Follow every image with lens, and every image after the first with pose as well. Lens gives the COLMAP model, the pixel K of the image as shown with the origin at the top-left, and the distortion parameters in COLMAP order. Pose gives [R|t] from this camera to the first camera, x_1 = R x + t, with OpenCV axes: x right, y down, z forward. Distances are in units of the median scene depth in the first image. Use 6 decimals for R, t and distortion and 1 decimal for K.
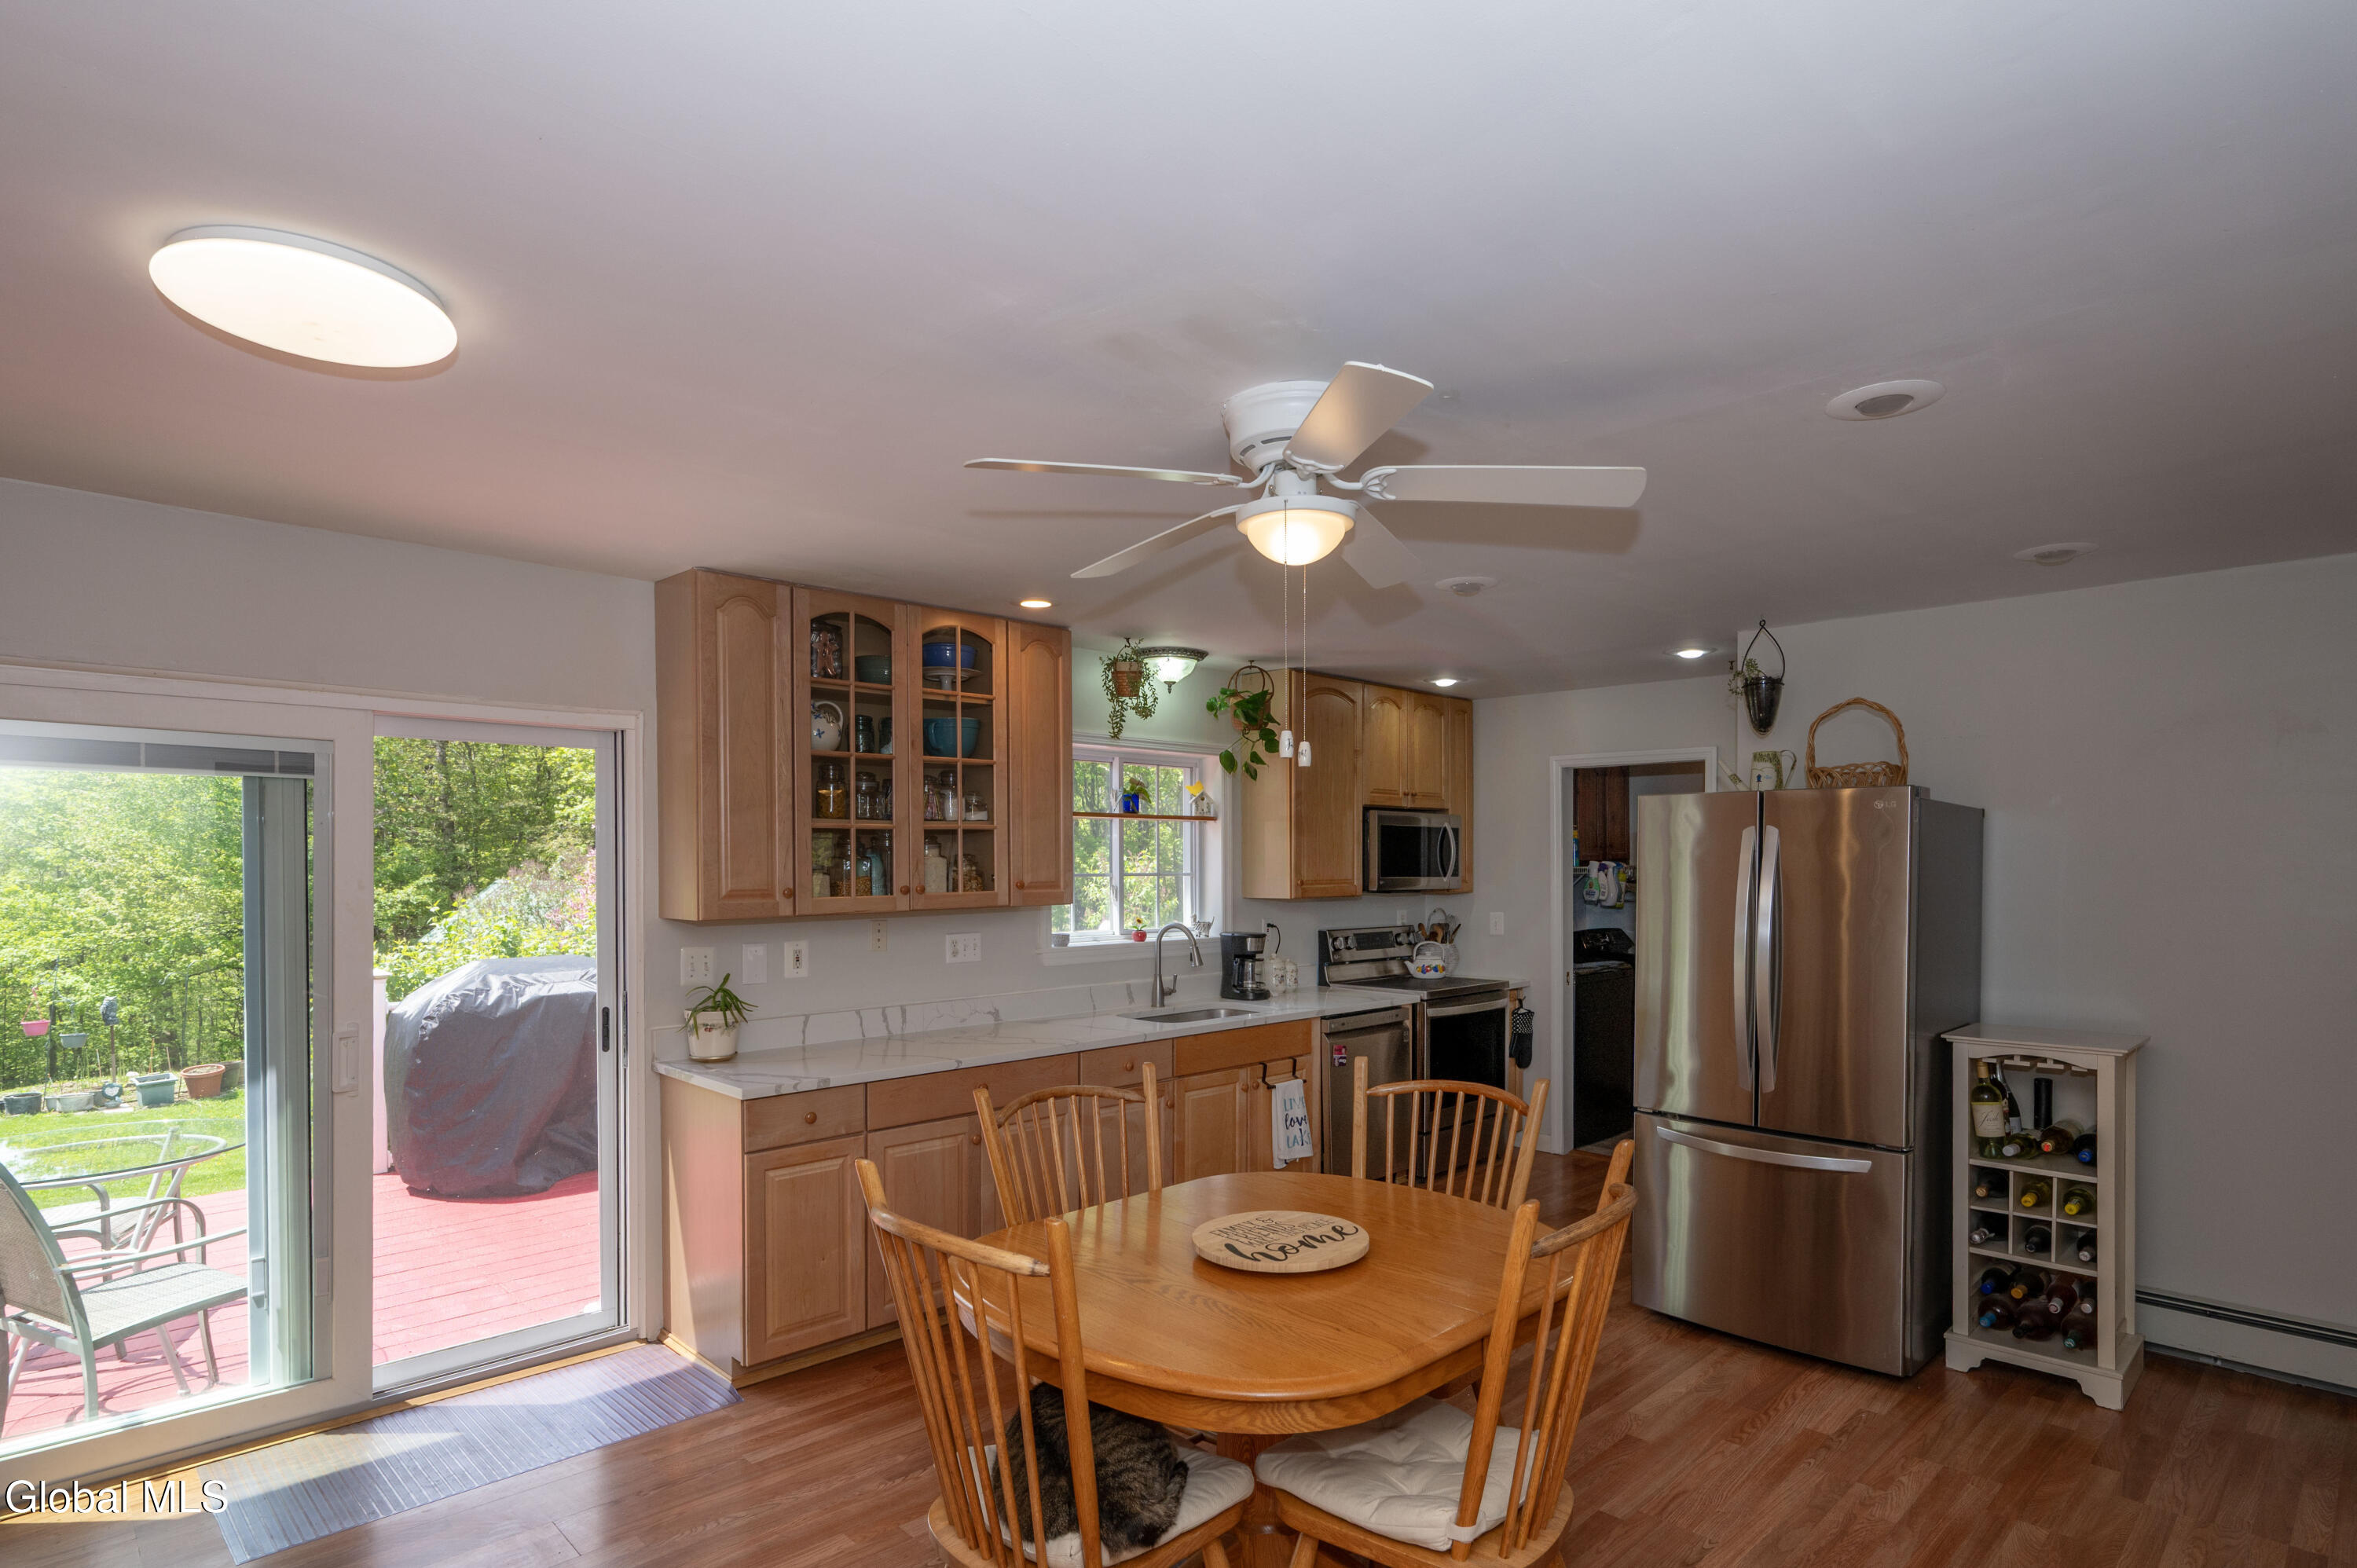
lens RADIAL K [[1210.7, 0, 1222.0], [0, 1210.7, 862.0], [0, 0, 1]] dist [0.000439, 0.000070]
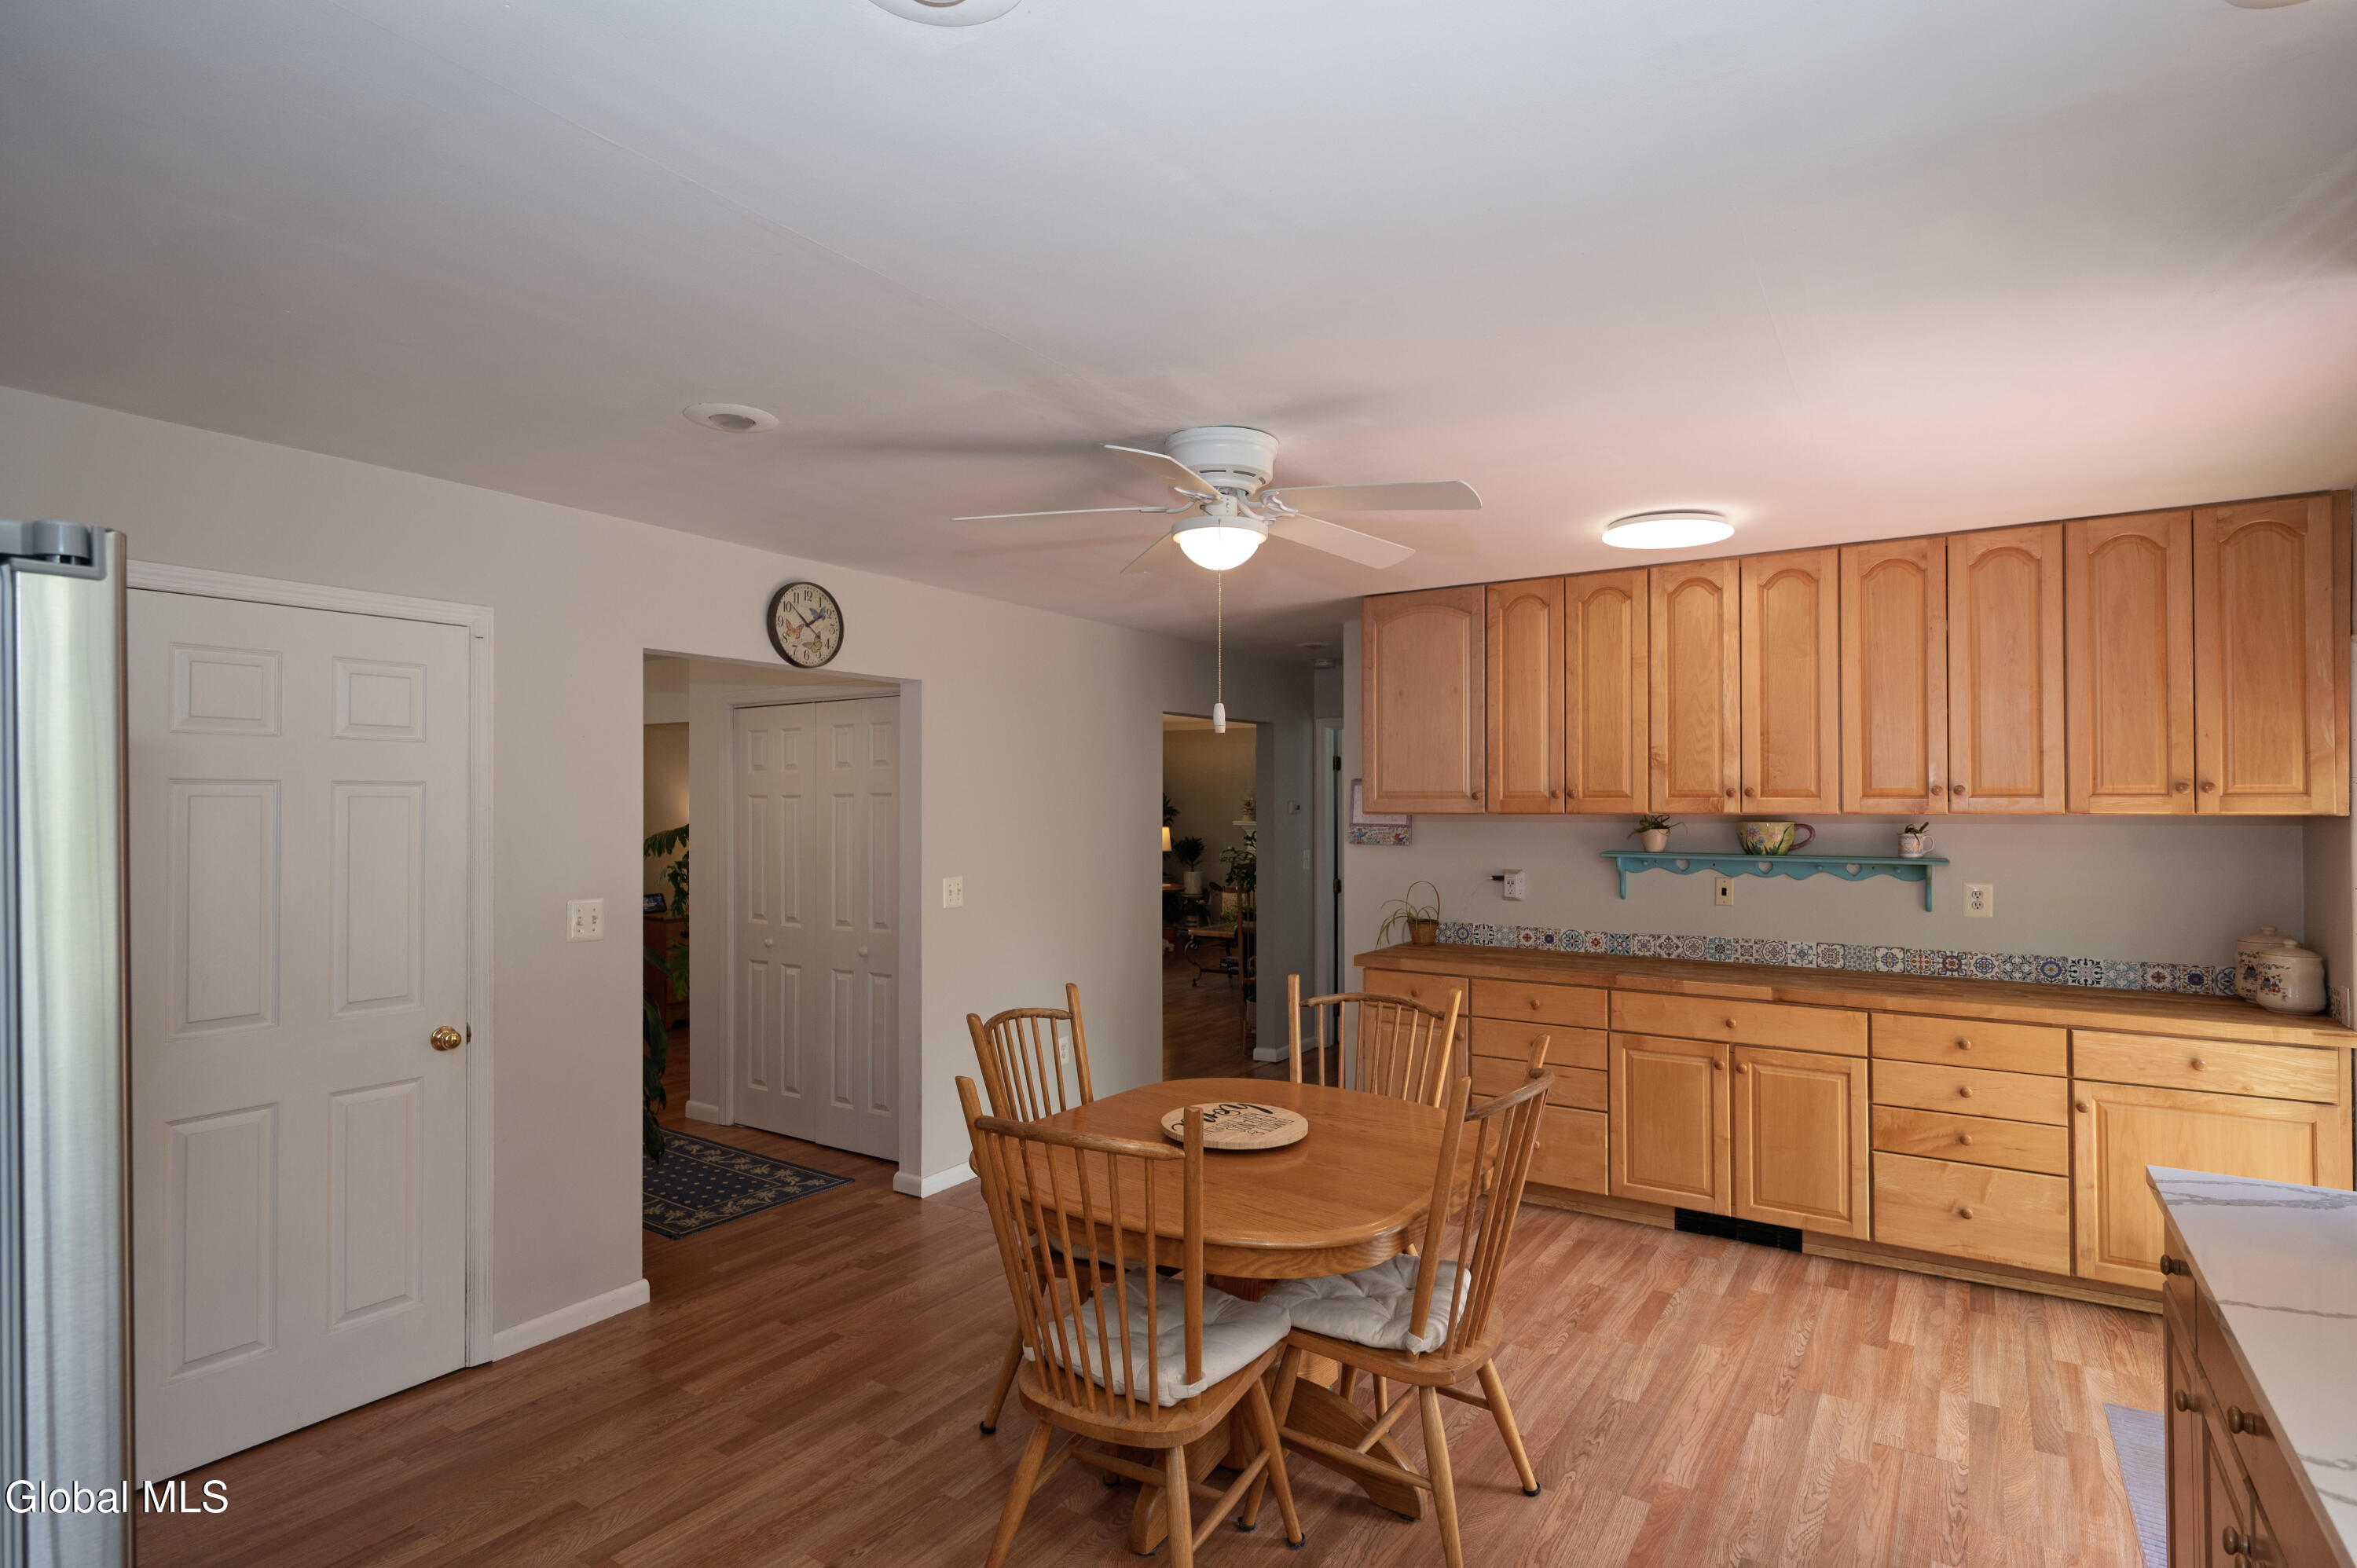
lens RADIAL K [[1185.6, 0, 1178.5], [0, 1185.6, 784.0], [0, 0, 1]] dist [-0.001873, -0.000495]
pose [[-0.983379, -0.001488, -0.181556, 0.176689], [0.000768, 0.999923, -0.012352, -0.008551], [0.181560, -0.012286, -0.983303, 1.198350]]
